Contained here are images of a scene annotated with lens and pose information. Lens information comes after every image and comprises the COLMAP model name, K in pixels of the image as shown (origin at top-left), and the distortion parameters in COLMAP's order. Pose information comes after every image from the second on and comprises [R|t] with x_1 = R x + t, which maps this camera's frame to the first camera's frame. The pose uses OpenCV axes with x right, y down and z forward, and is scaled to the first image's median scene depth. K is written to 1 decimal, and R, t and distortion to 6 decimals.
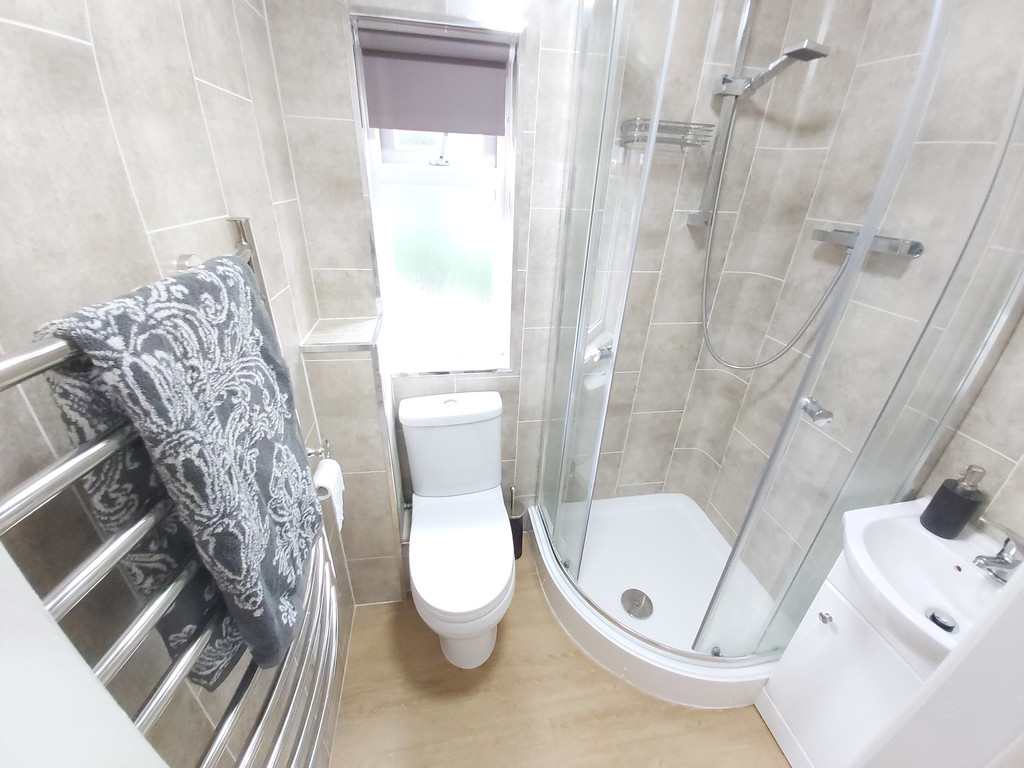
lens RADIAL K [[401.9, 0, 512.7], [0, 401.9, 375.7], [0, 0, 1]] dist [0.017371, -0.016707]
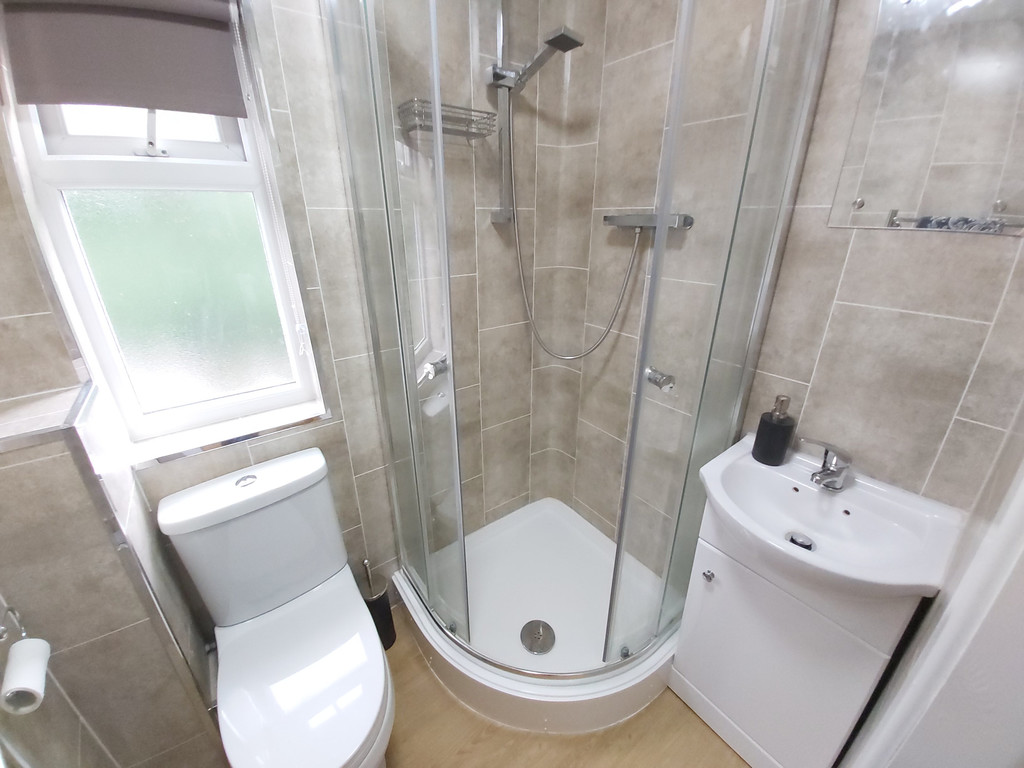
lens RADIAL K [[401.9, 0, 512.7], [0, 401.9, 375.7], [0, 0, 1]] dist [0.017371, -0.016707]
pose [[0.893785, -0.204329, 0.399247, 0.022461], [0.232531, 0.972318, -0.022942, 0.013055], [-0.383508, 0.113342, 0.916556, 0.154272]]
